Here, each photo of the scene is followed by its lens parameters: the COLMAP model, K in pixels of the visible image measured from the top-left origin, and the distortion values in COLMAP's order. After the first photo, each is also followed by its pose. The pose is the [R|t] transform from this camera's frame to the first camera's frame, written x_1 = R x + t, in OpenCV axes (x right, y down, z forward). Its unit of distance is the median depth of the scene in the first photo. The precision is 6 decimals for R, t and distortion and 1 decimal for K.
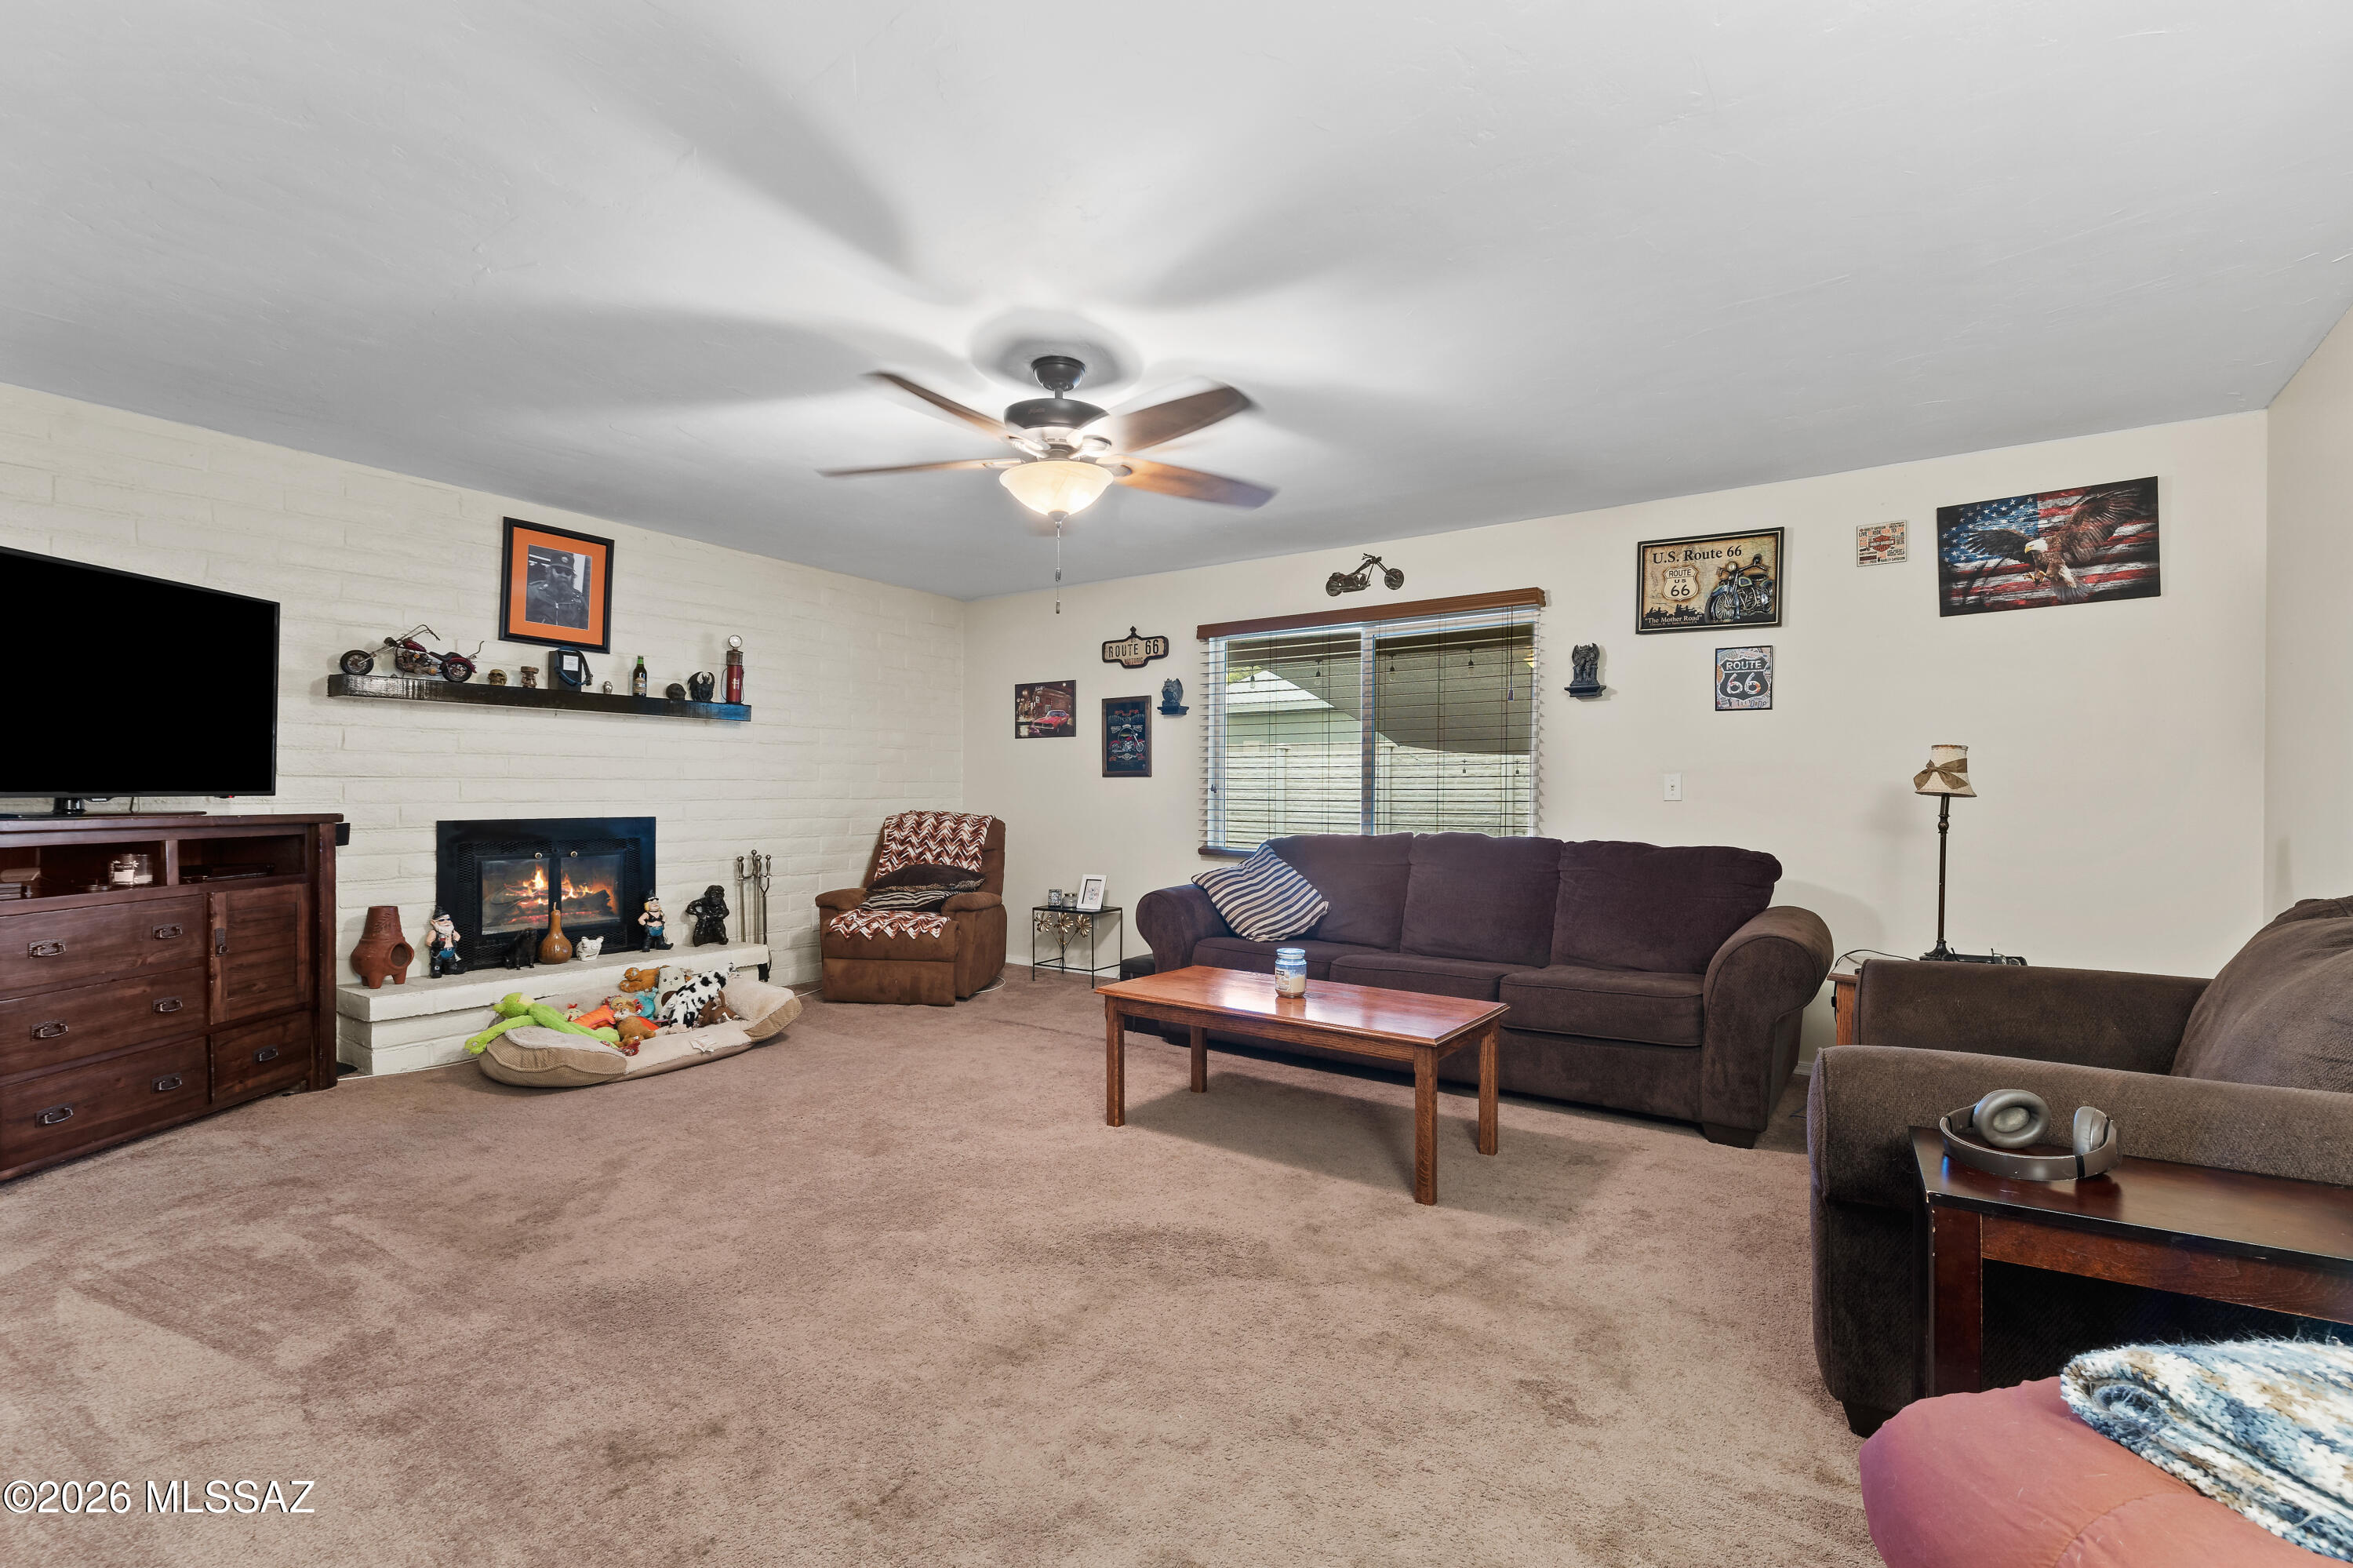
lens RADIAL K [[1040.7, 0, 1176.5], [0, 1040.7, 784.0], [0, 0, 1]] dist [0.001301, -0.001126]
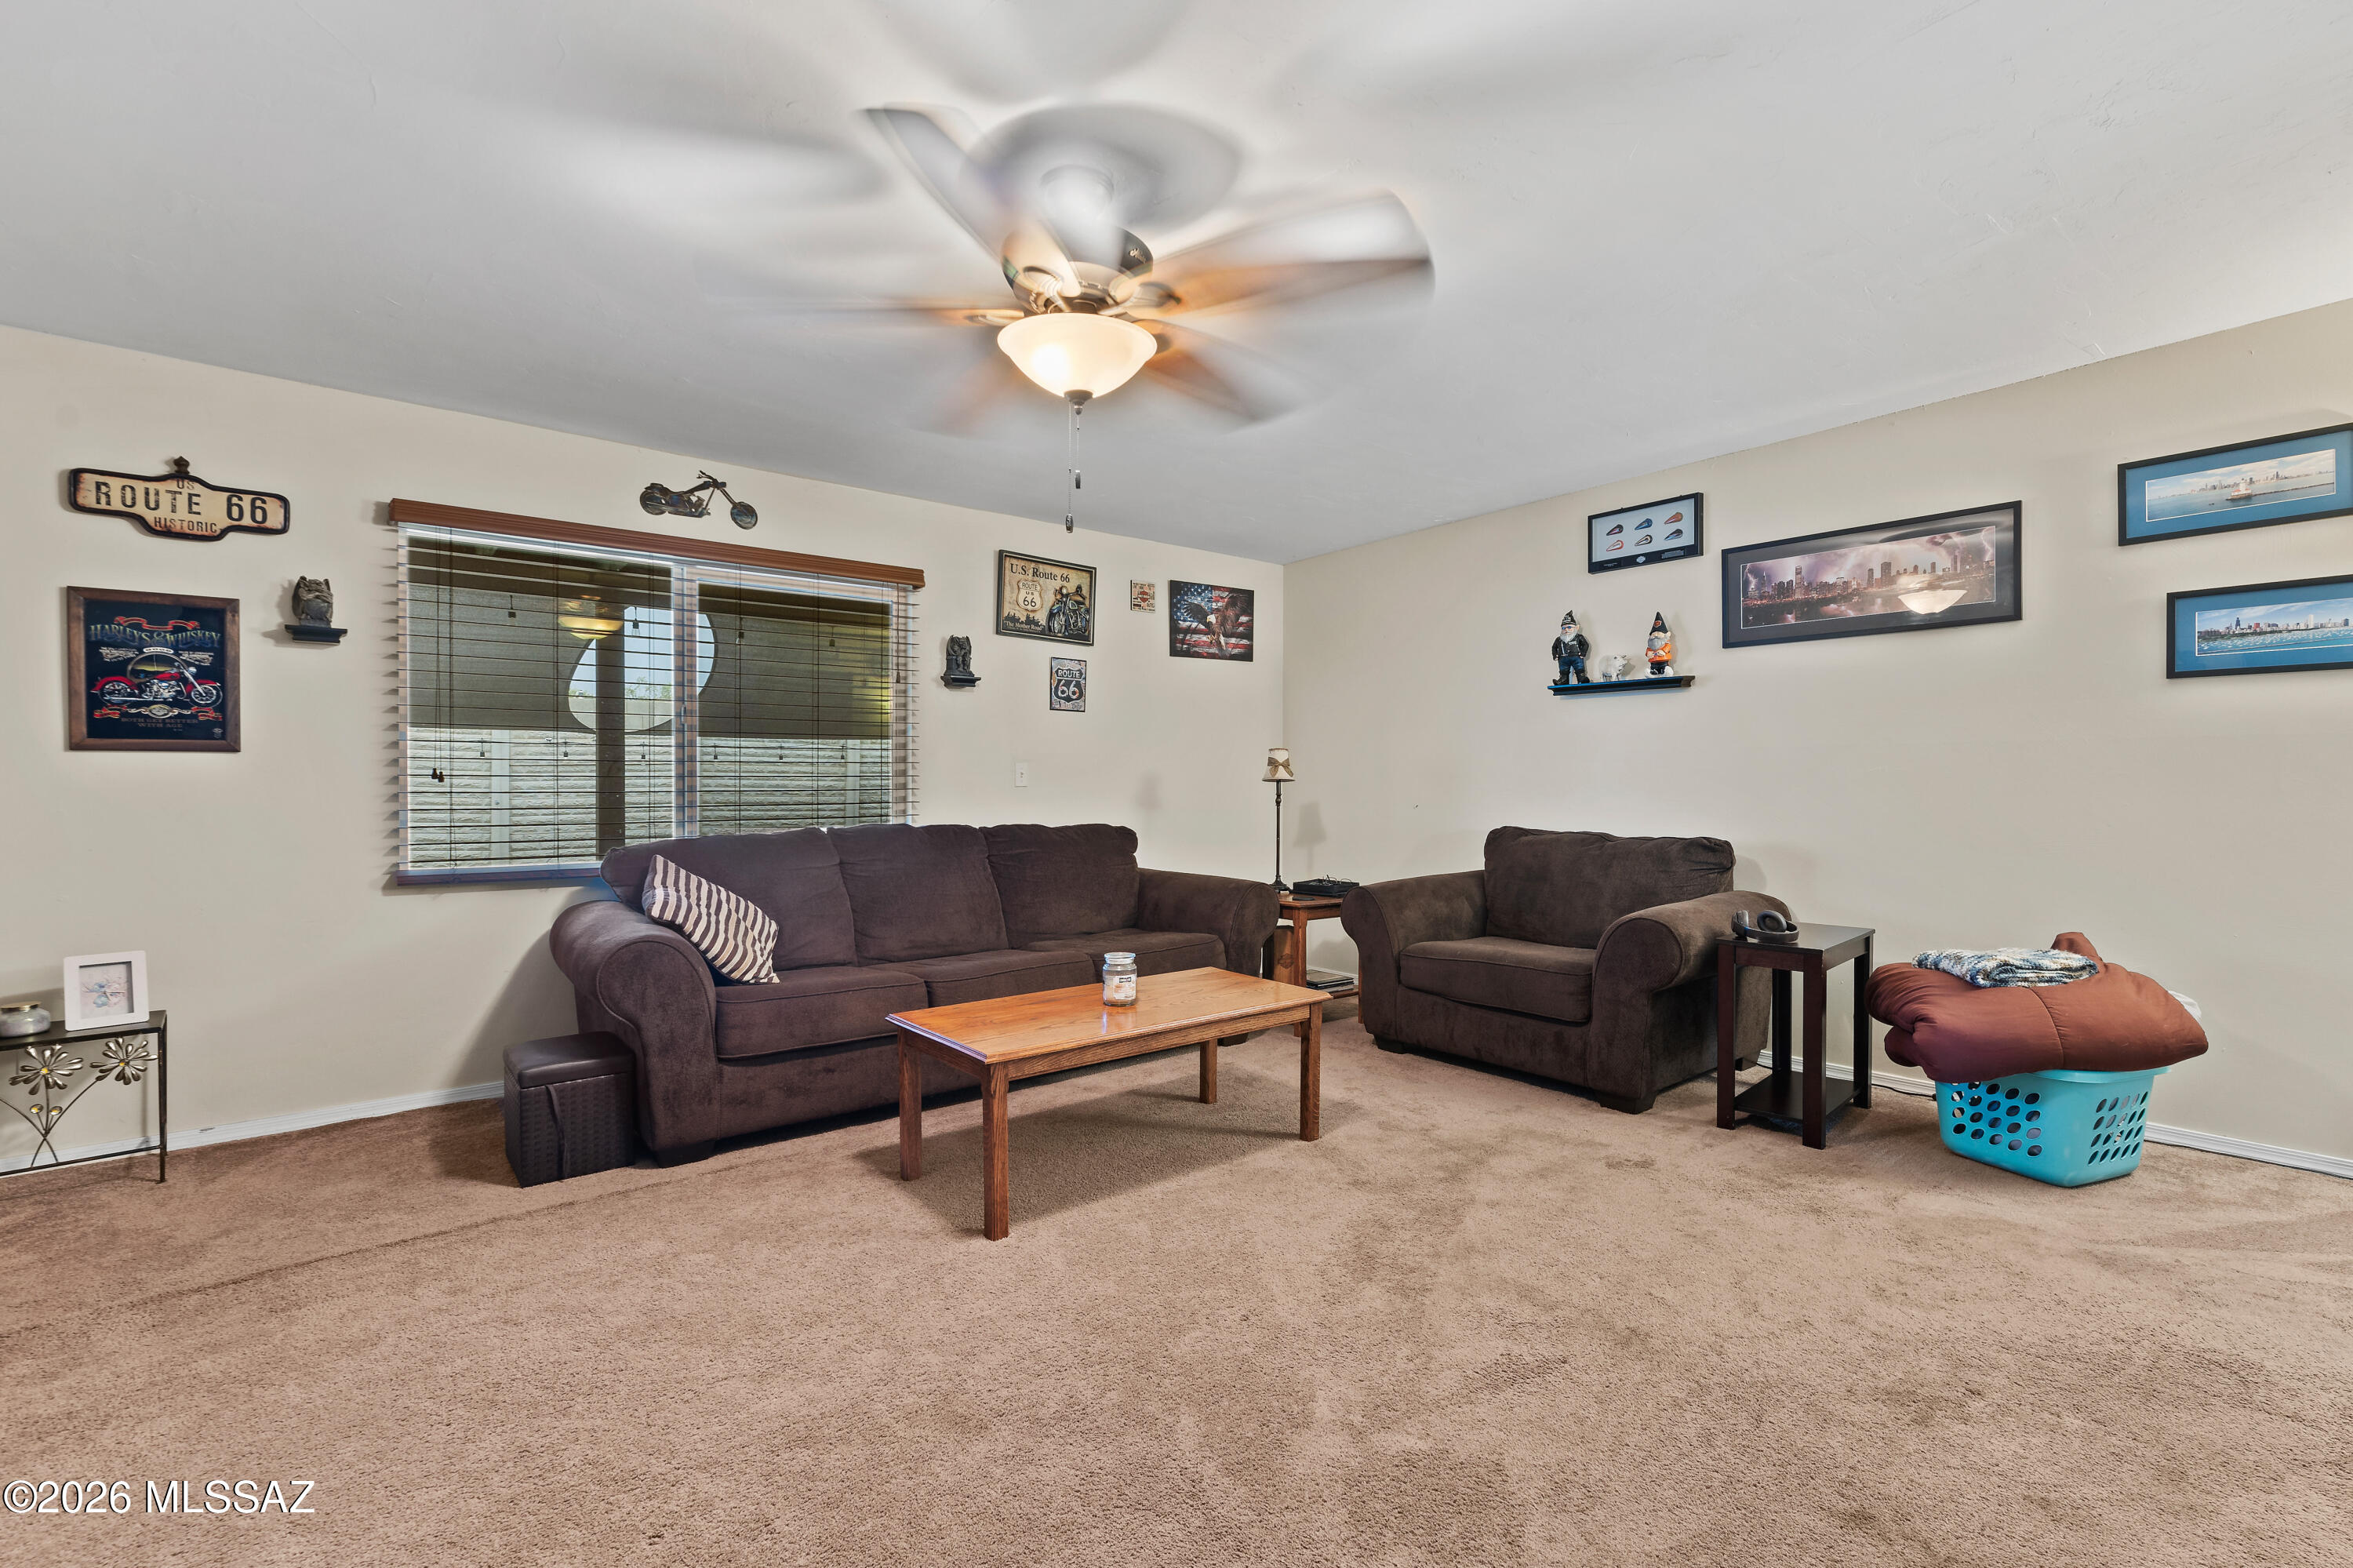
lens RADIAL K [[1031.3, 0, 1212.3], [0, 1031.3, 790.2], [0, 0, 1]] dist [0.002133, -0.000938]
pose [[0.248640, -0.014323, 0.968490, -0.547146], [-0.007565, 0.999831, 0.016728, -0.000279], [-0.968566, -0.011486, 0.248490, 0.511971]]
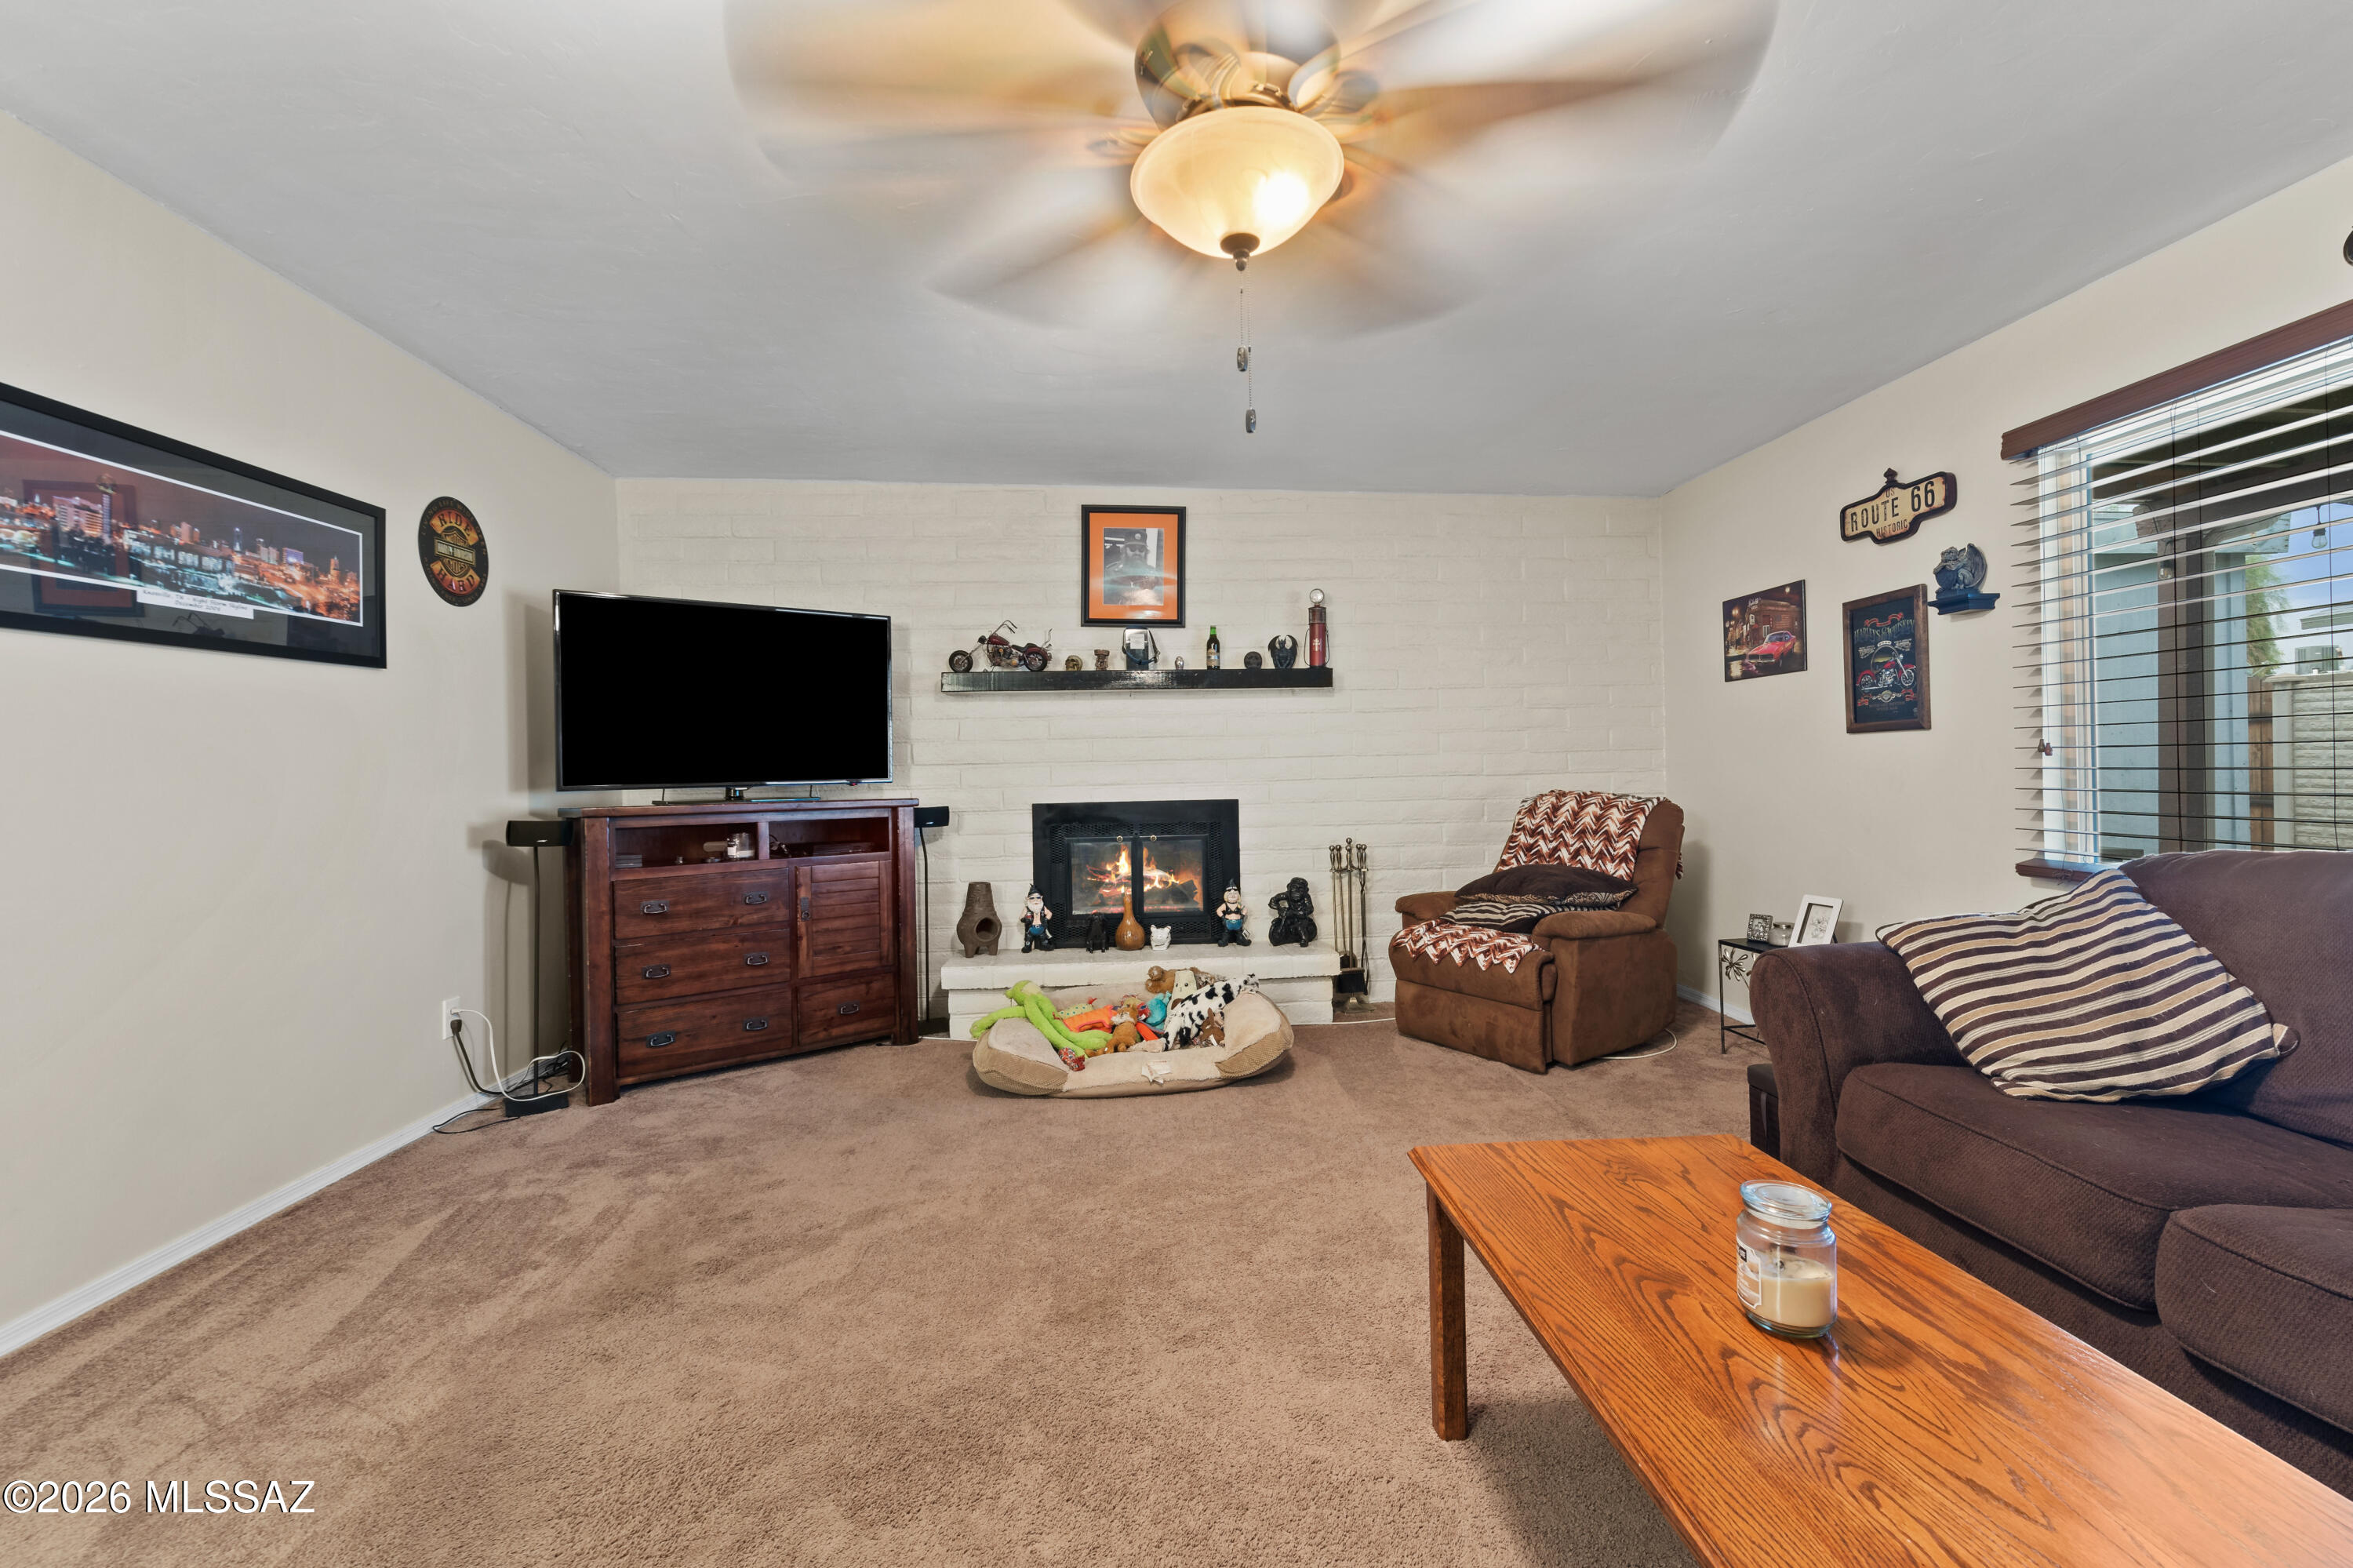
lens RADIAL K [[1018.8, 0, 1178.6], [0, 1018.8, 768.8], [0, 0, 1]] dist [-0.000897, 0.000147]
pose [[0.638975, -0.018536, -0.769004, 0.182613], [0.027668, 0.999617, -0.001105, 0.004878], [0.768730, -0.020571, 0.639243, 0.451067]]
